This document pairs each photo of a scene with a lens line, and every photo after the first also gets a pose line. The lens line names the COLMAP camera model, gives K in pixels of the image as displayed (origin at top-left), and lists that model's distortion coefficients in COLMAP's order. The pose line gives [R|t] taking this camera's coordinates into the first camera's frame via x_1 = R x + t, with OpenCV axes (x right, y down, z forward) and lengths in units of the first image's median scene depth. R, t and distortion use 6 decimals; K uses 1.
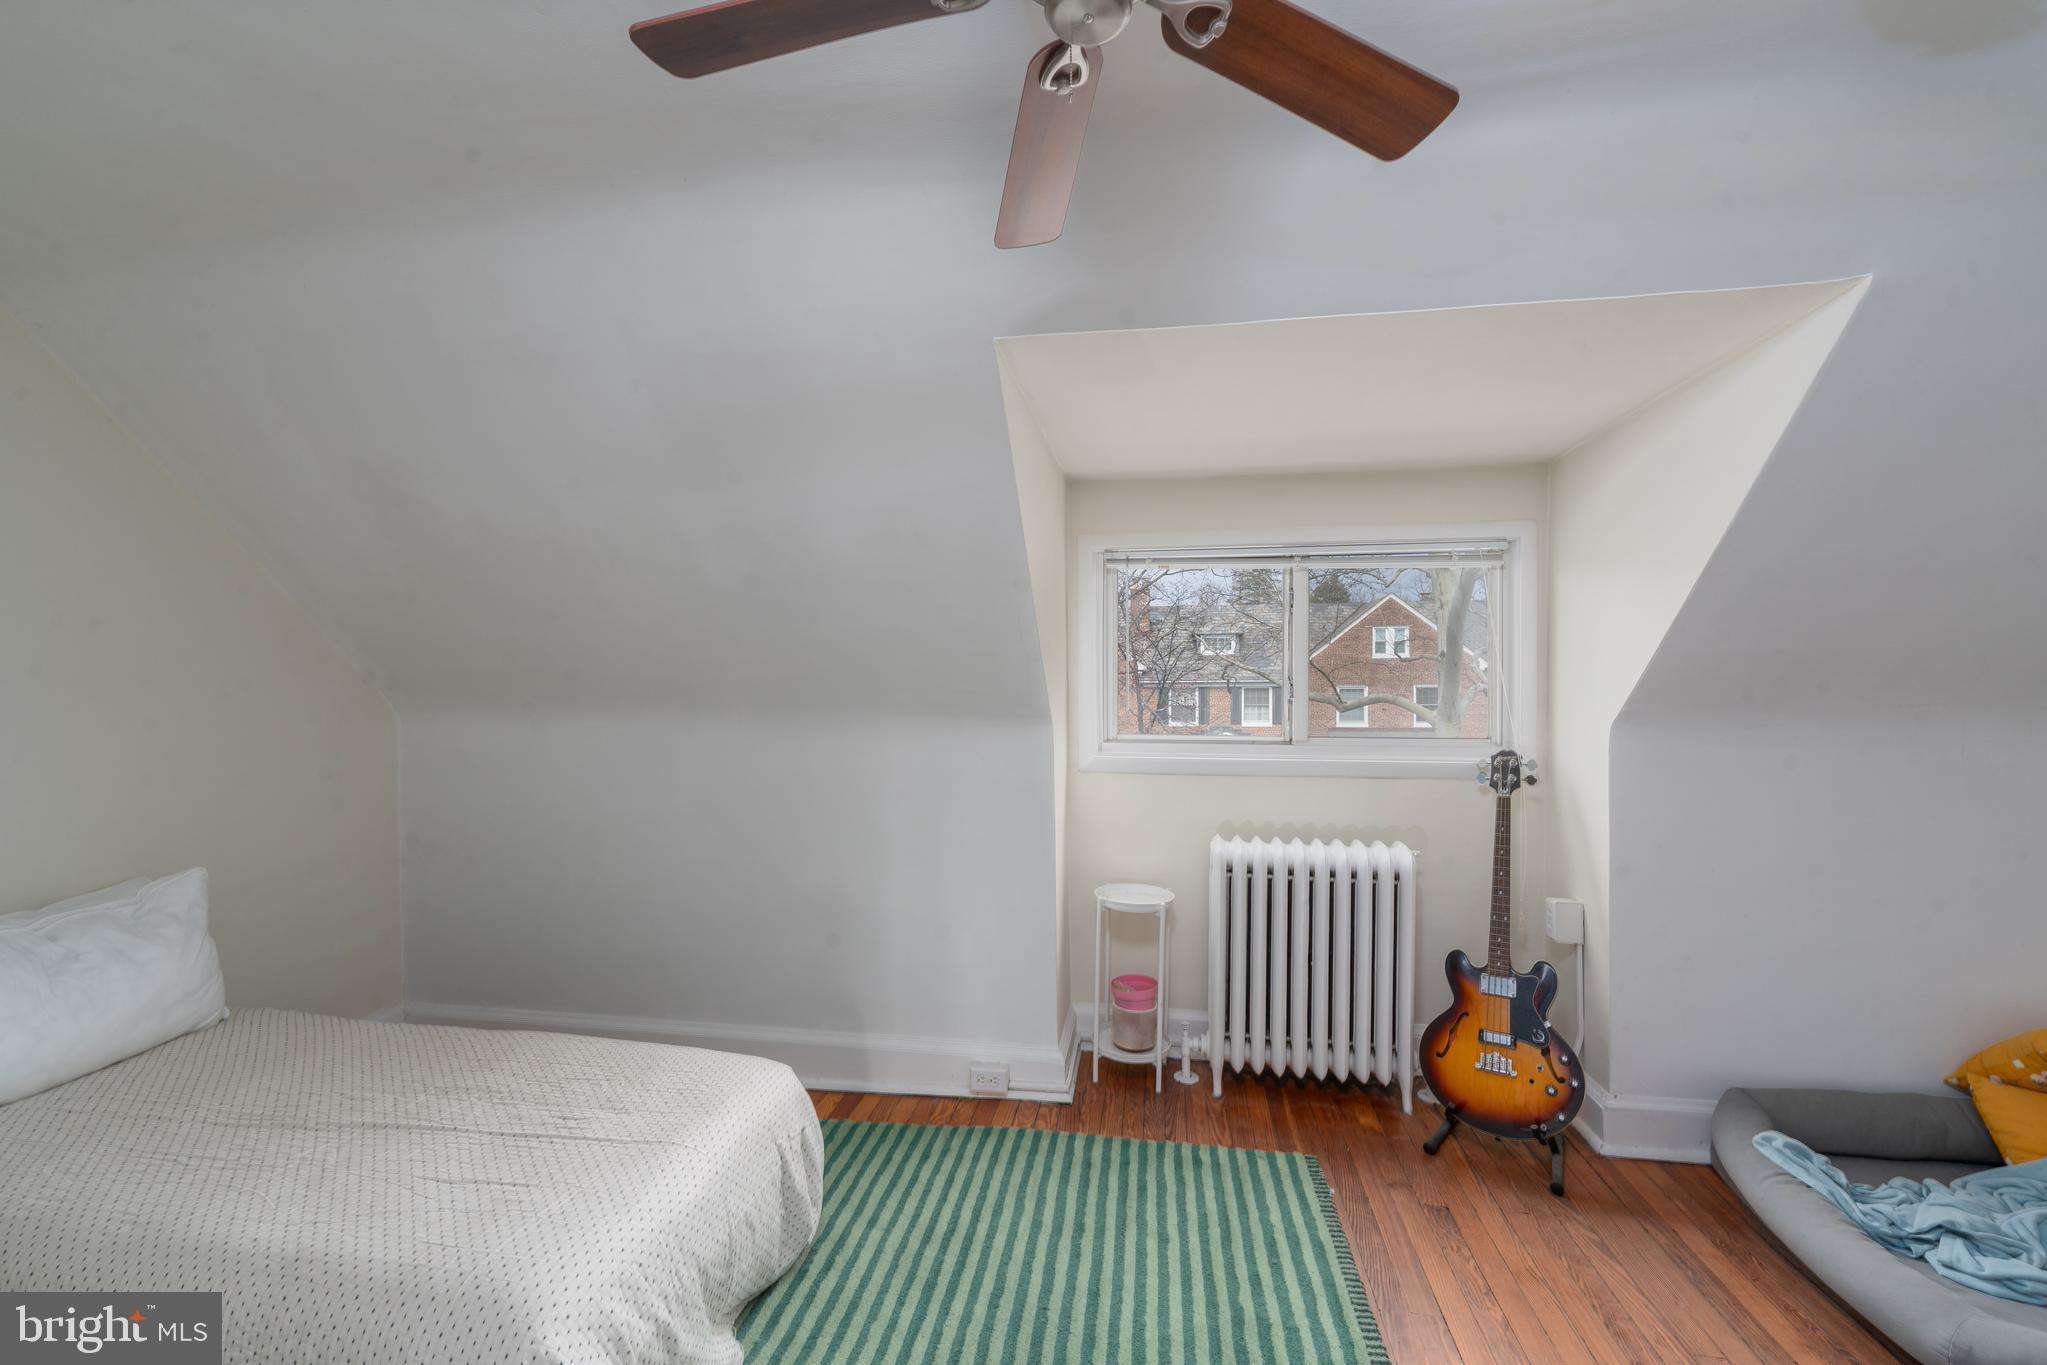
lens RADIAL K [[846.6, 0, 1023.5], [0, 846.6, 682.5], [0, 0, 1]] dist [0.000101, 0.000063]
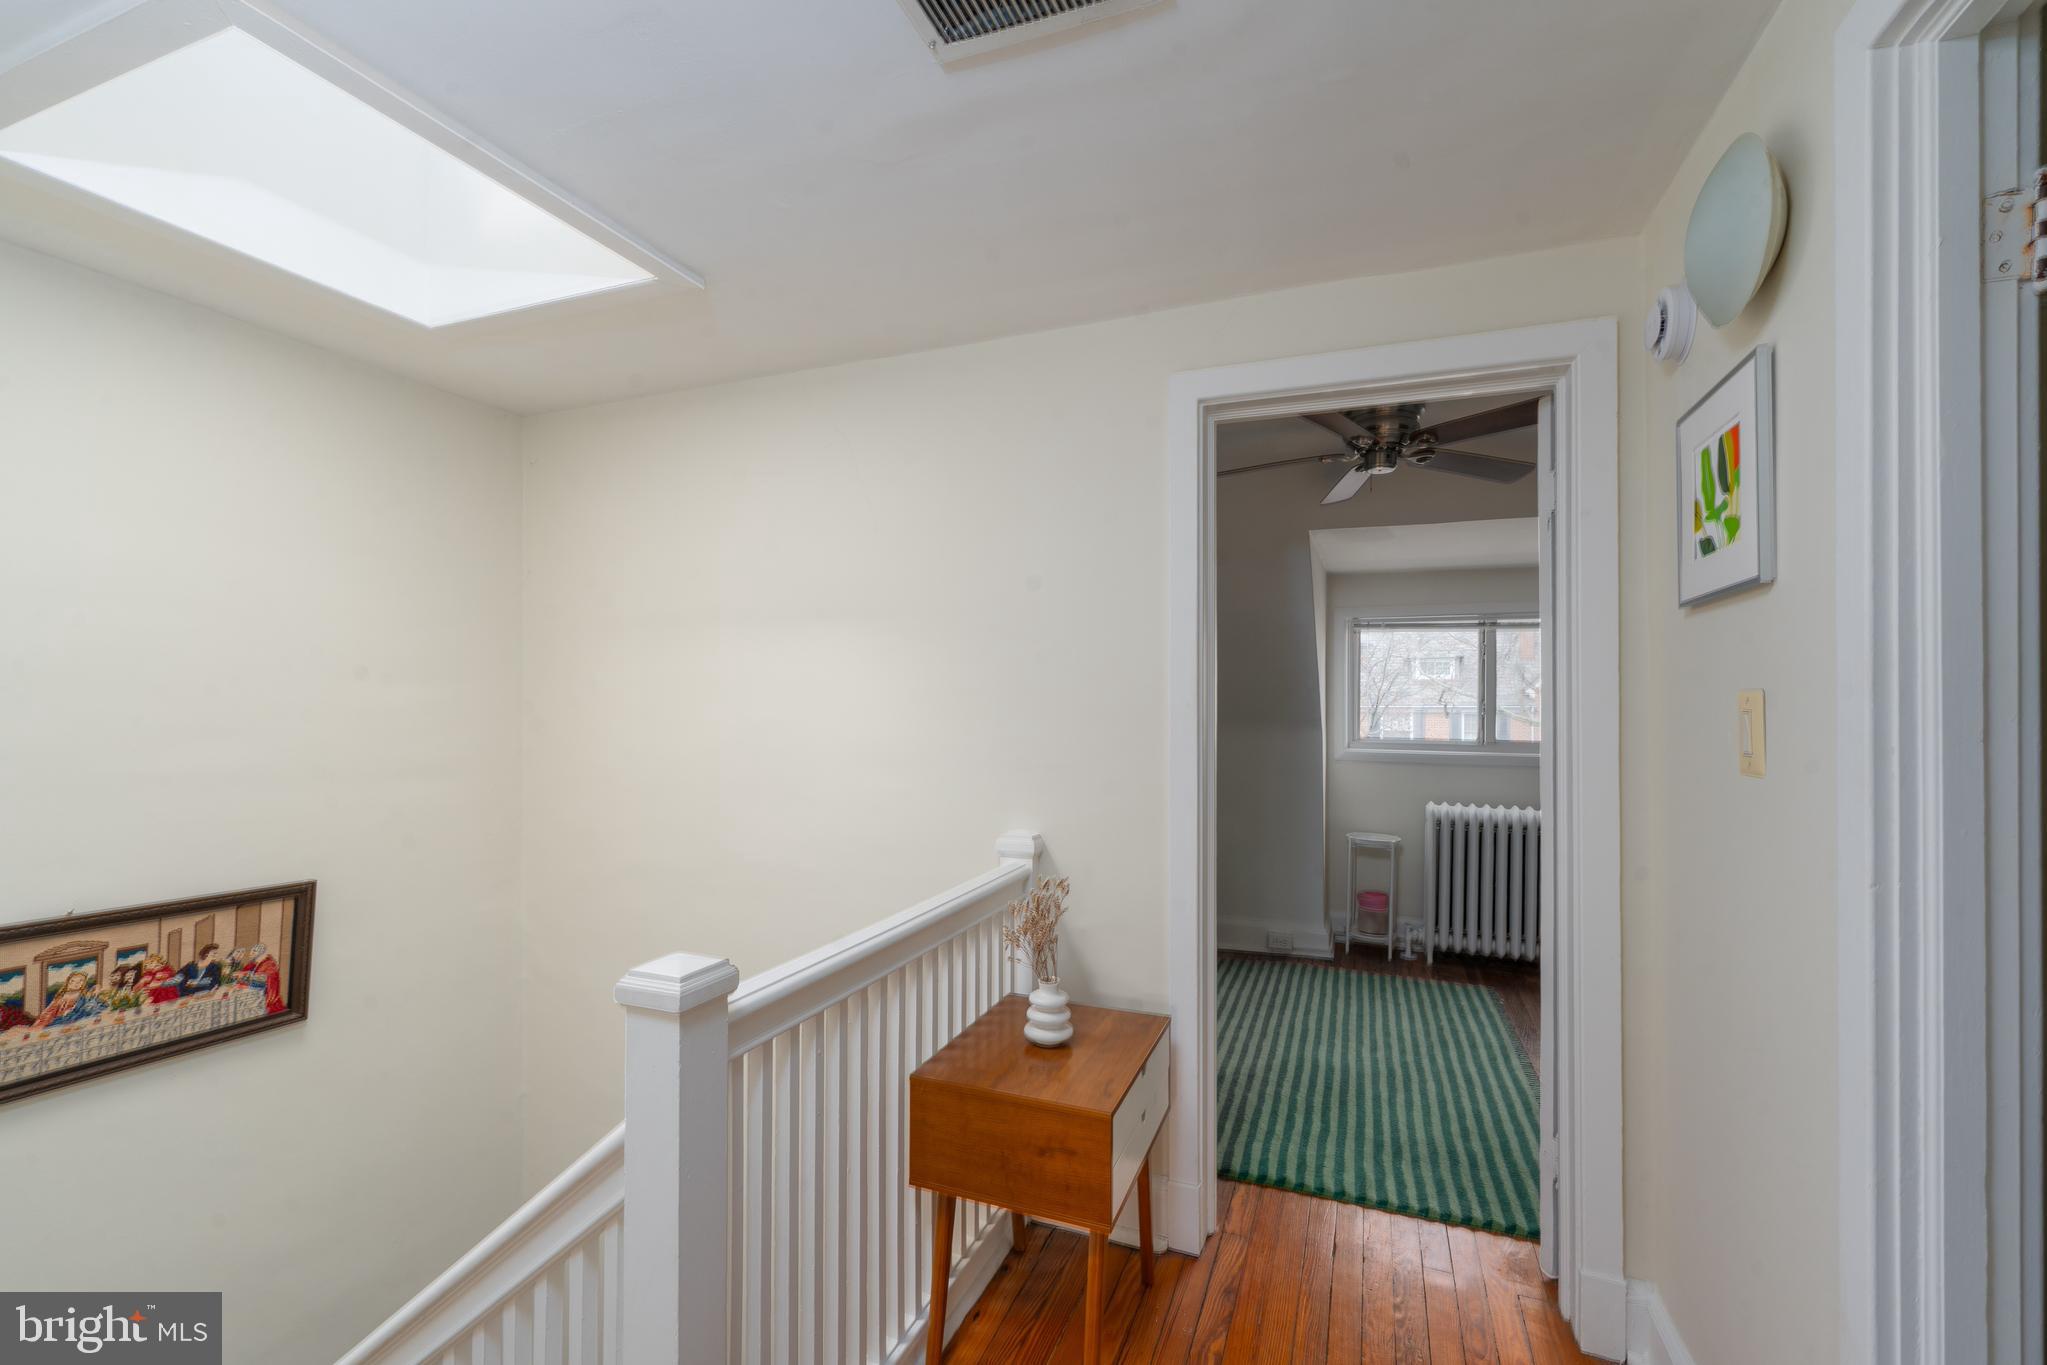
lens RADIAL K [[846.6, 0, 1023.5], [0, 846.6, 682.5], [0, 0, 1]] dist [0.000101, 0.000063]
pose [[0.974405, 0.011240, -0.224519, -0.161081], [-0.016653, 0.999614, -0.022231, 0.007360], [0.224182, 0.025401, 0.974216, -0.724096]]
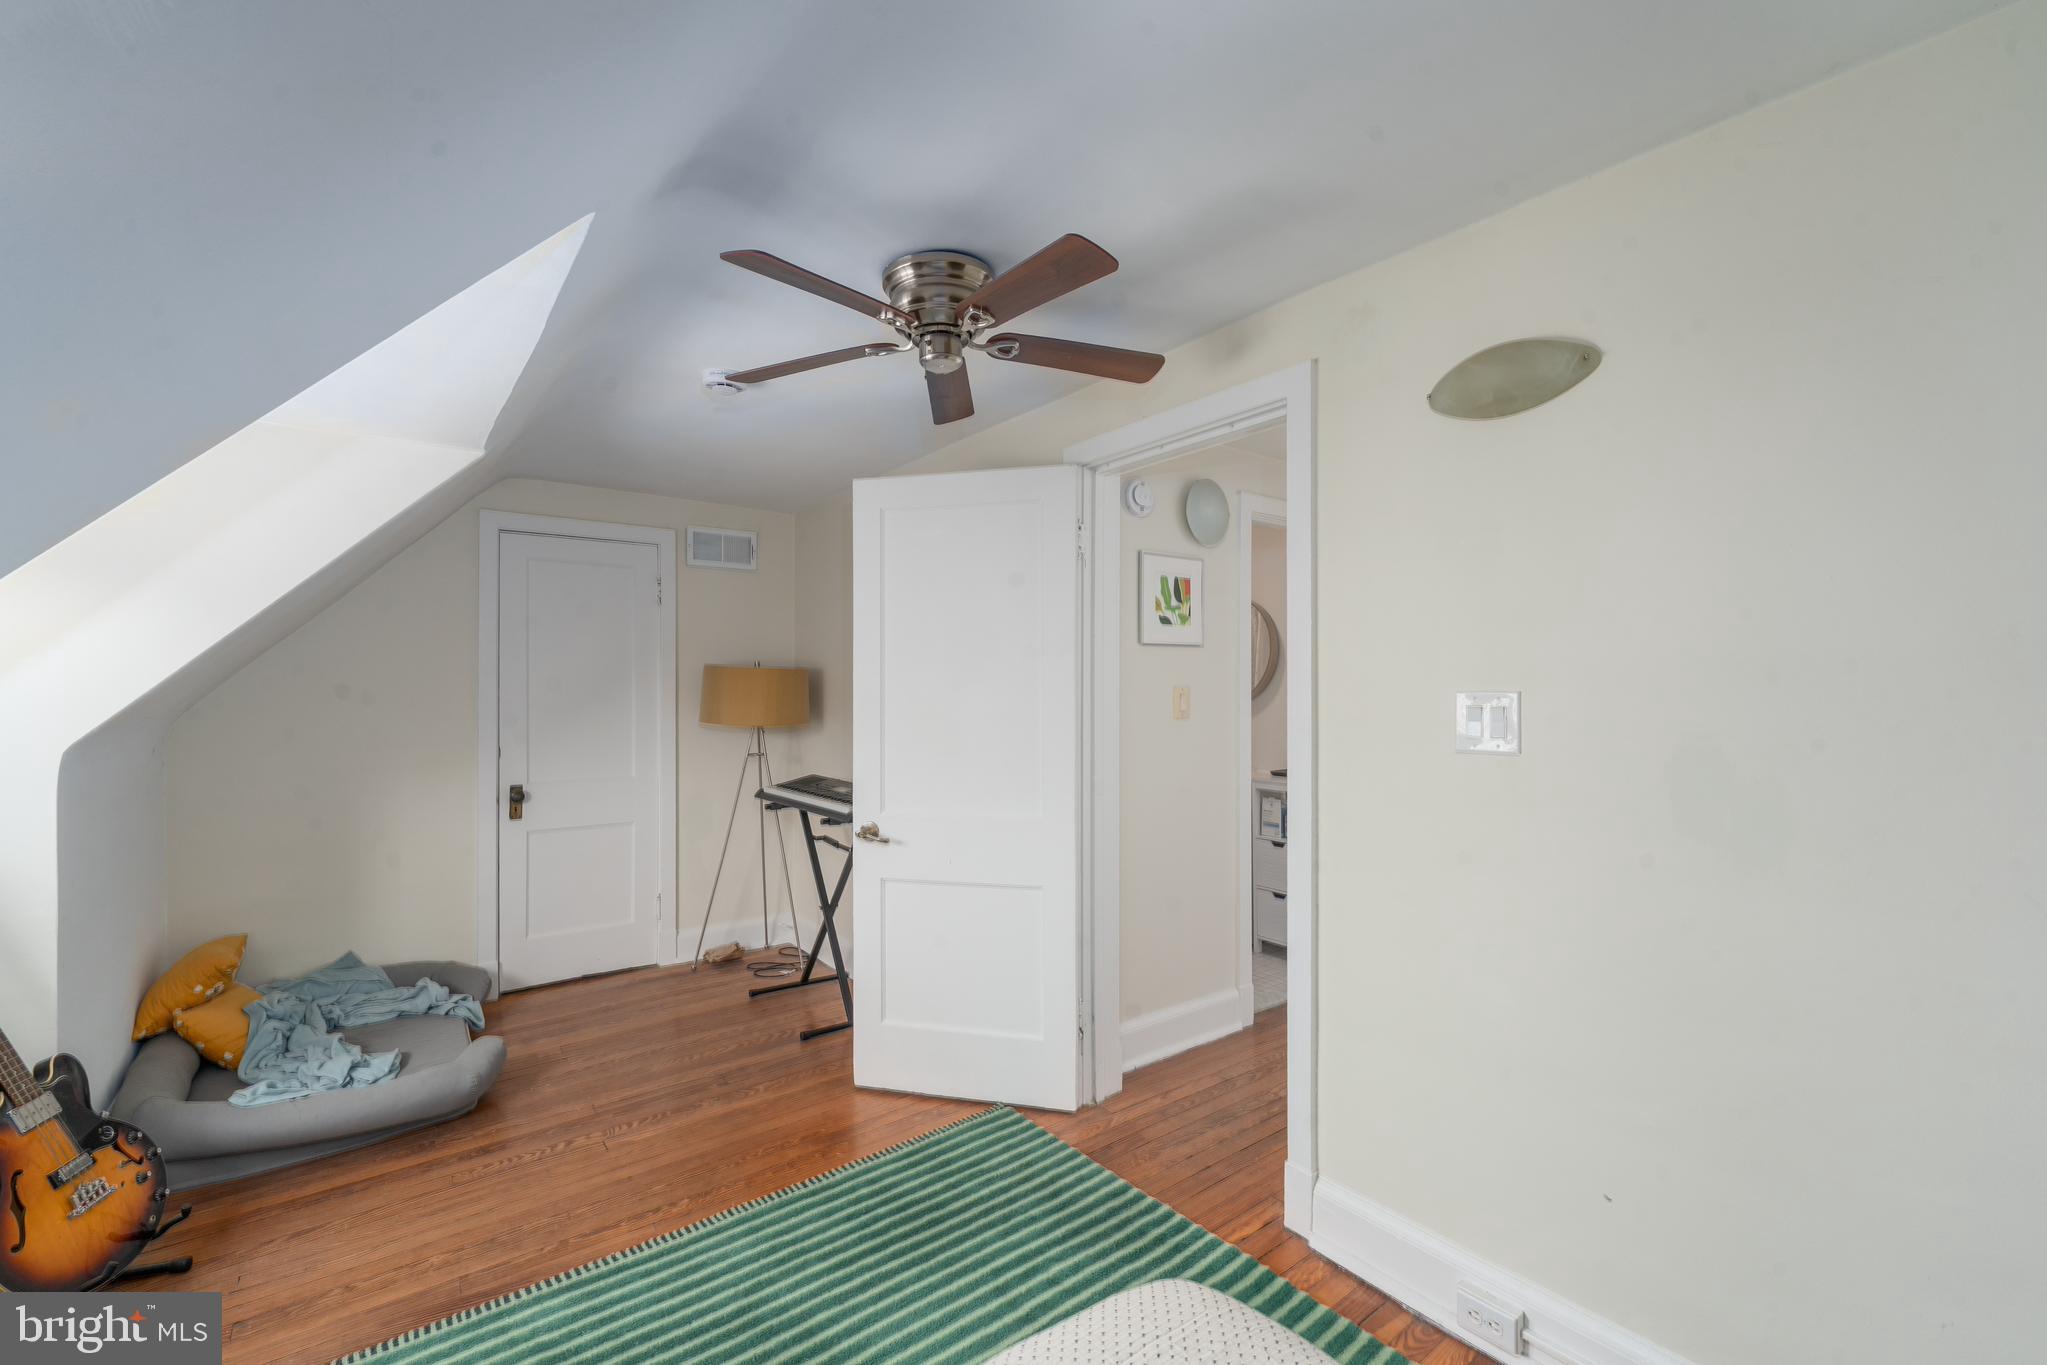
lens RADIAL K [[846.6, 0, 1023.5], [0, 846.6, 682.5], [0, 0, 1]] dist [0.000101, 0.000063]
pose [[-0.725475, 0.007677, 0.688205, -0.544715], [0.008738, 0.999960, -0.001943, -0.007541], [-0.688193, 0.004604, -0.725513, 0.889907]]
